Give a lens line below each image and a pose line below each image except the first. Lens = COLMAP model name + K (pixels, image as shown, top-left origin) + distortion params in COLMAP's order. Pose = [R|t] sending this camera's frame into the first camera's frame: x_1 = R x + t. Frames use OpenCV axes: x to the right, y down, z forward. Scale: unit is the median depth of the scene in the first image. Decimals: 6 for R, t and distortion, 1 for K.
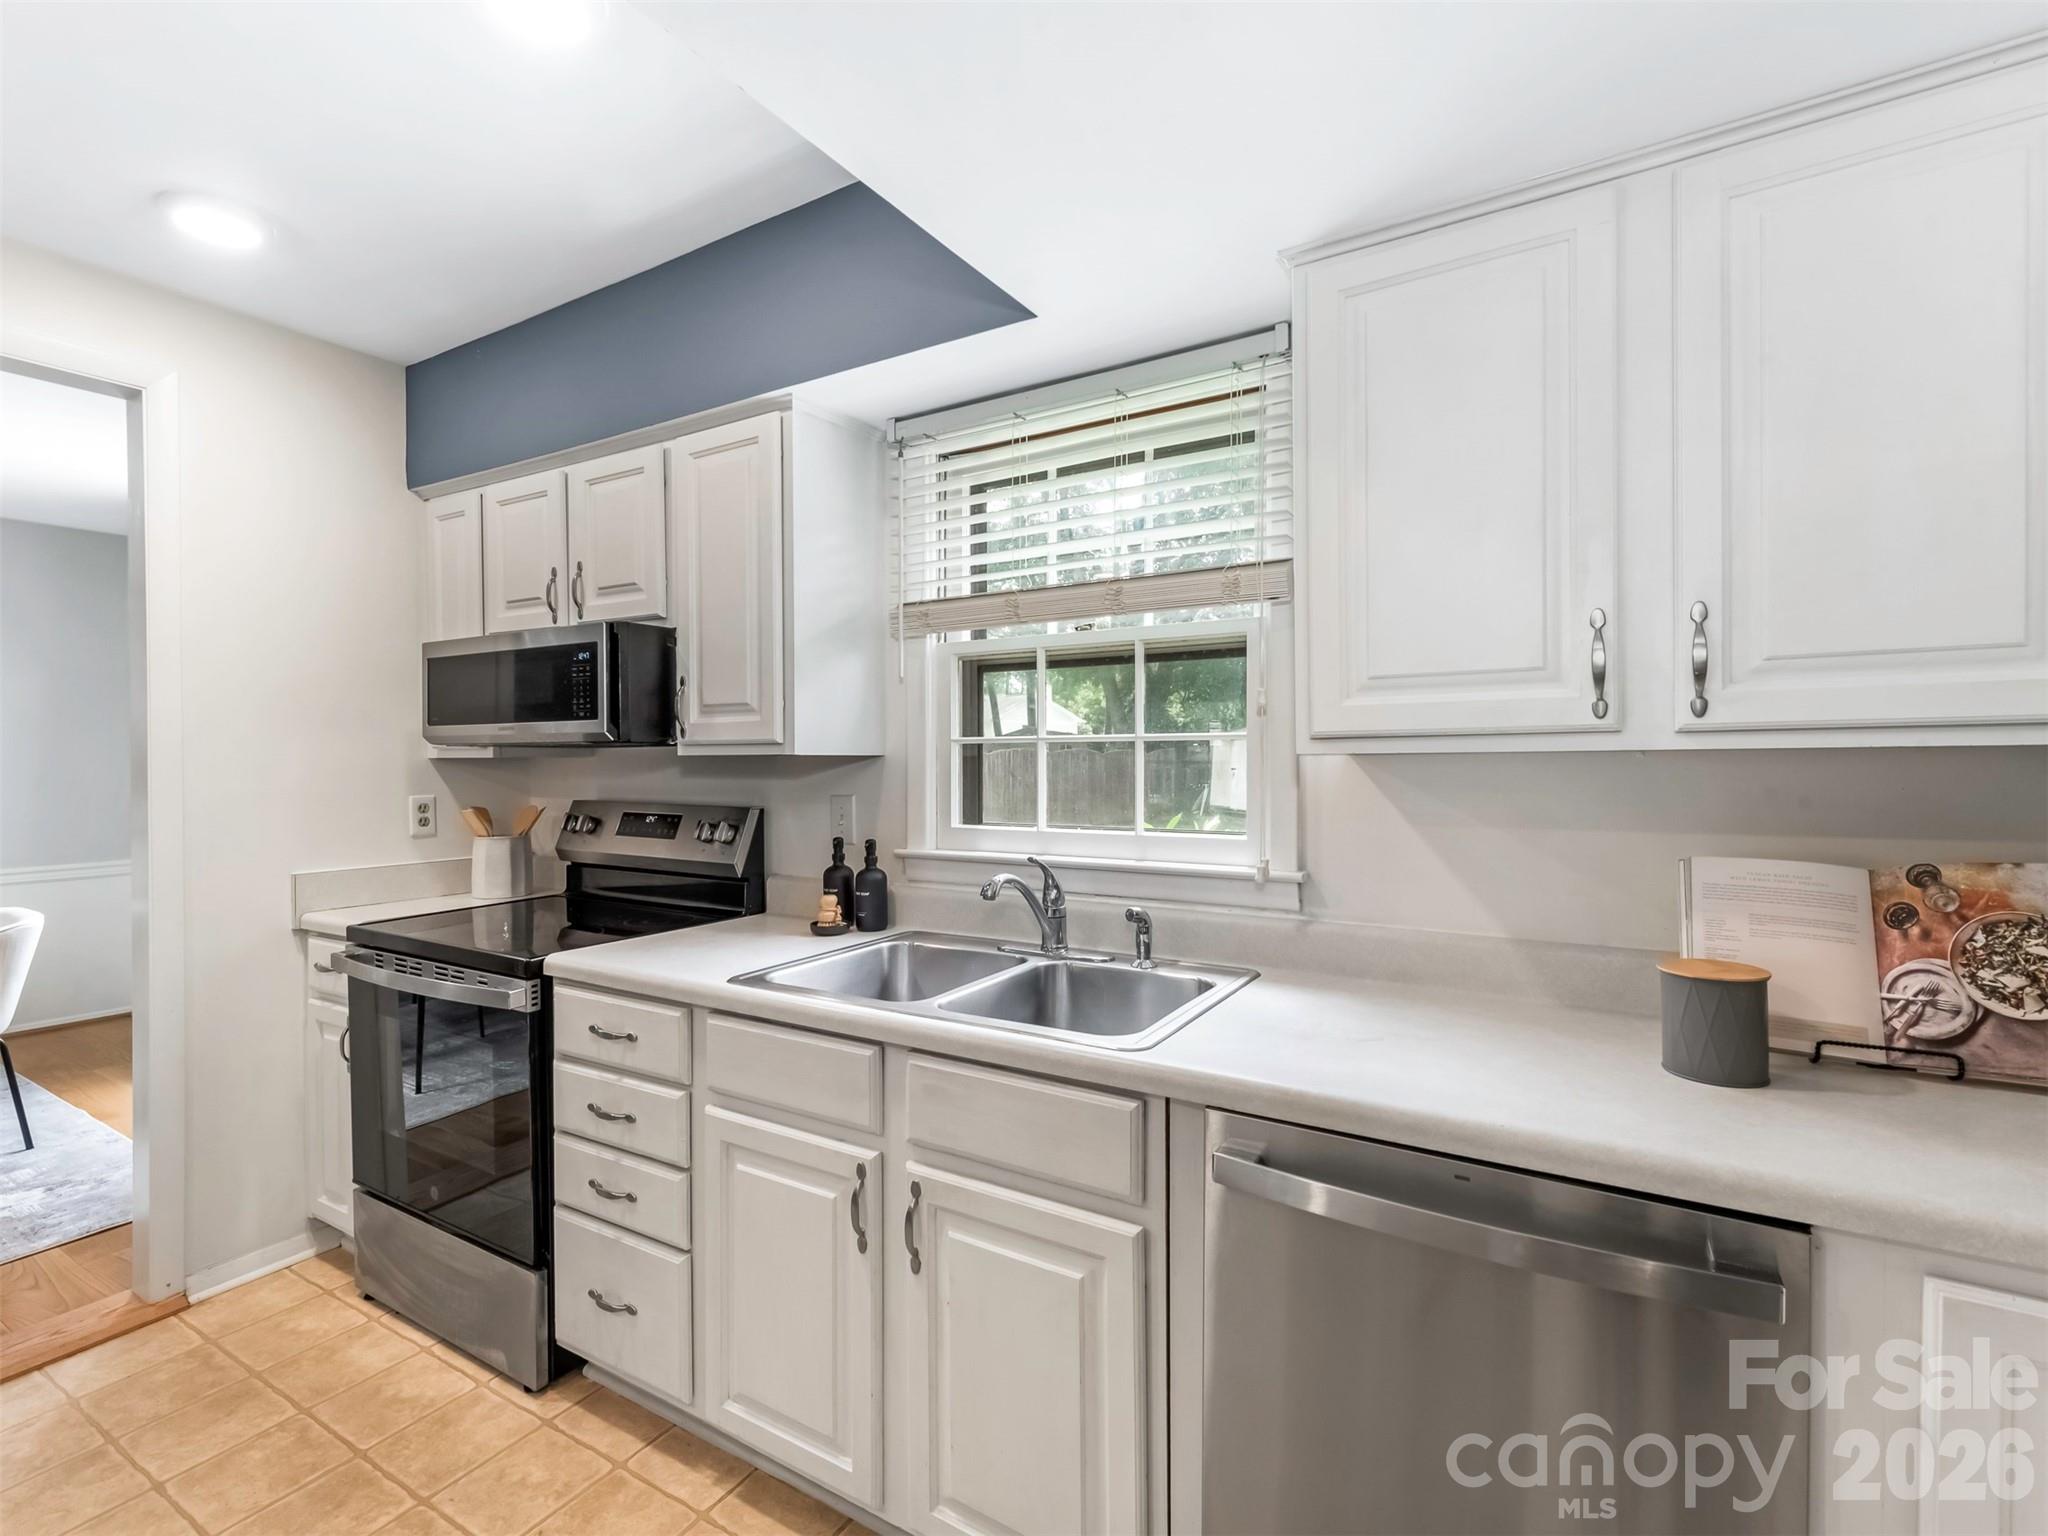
lens RADIAL K [[915.2, 0, 1081.5], [0, 915.2, 761.5], [0, 0, 1]] dist [0.015099, -0.000148]
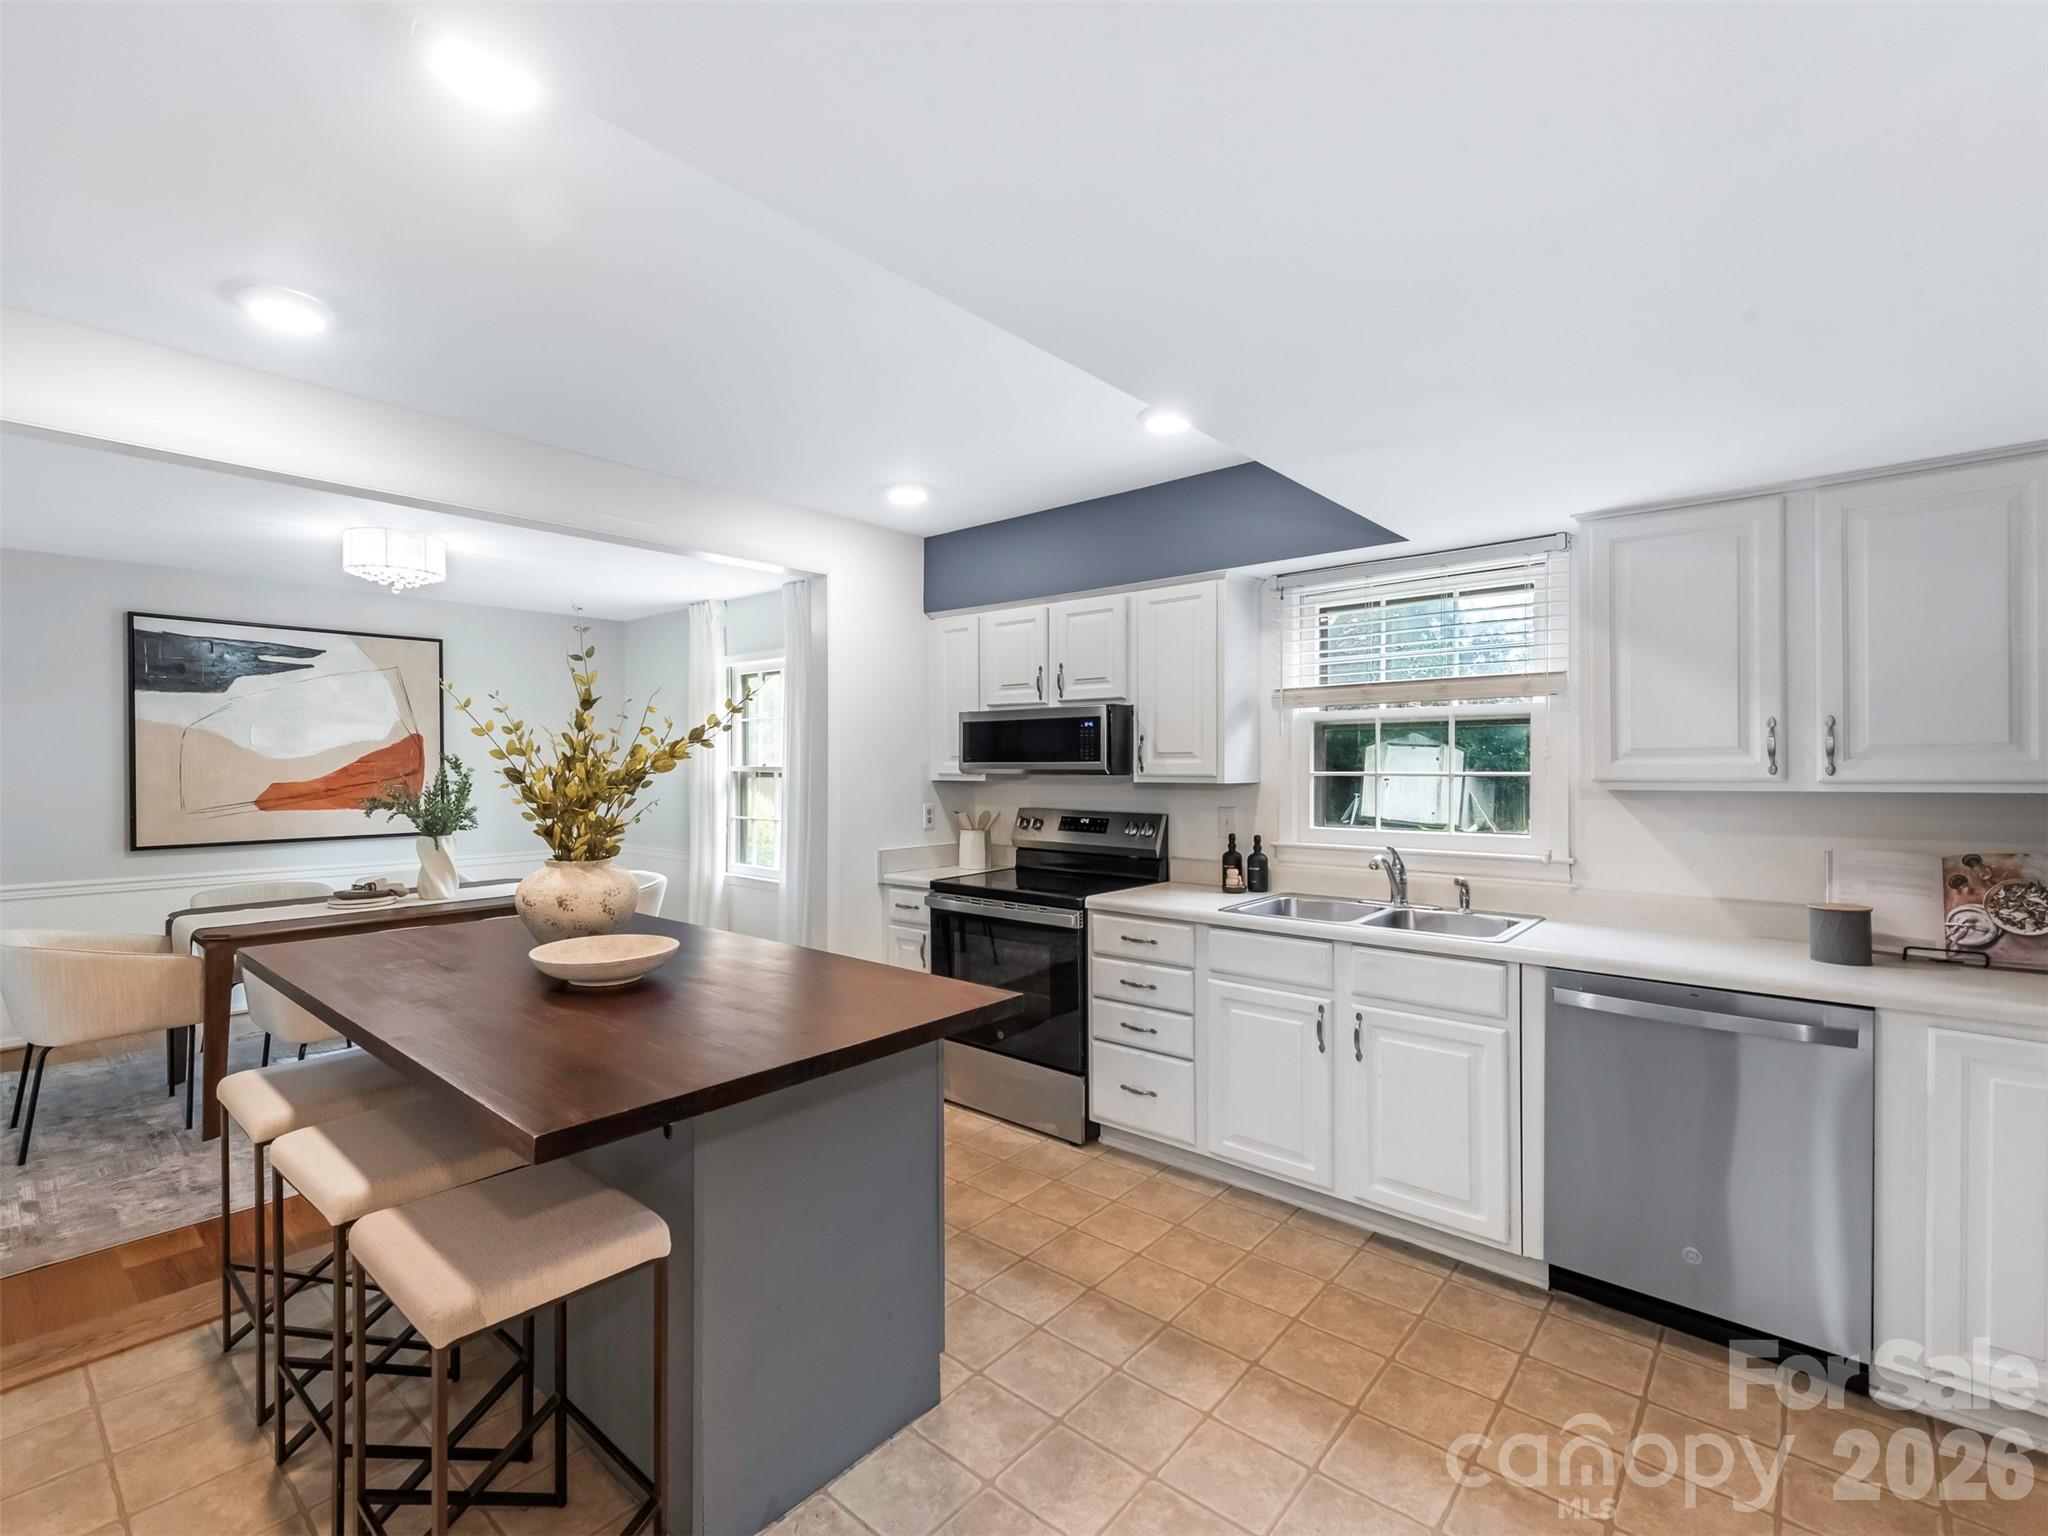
lens RADIAL K [[894.4, 0, 1007.0], [0, 894.4, 762.8], [0, 0, 1]] dist [-0.002306, -0.000273]
pose [[0.975814, 0.000759, -0.218602, -0.383421], [-0.002593, 0.999964, -0.008105, -0.034411], [0.218588, 0.008476, 0.975780, -0.761053]]
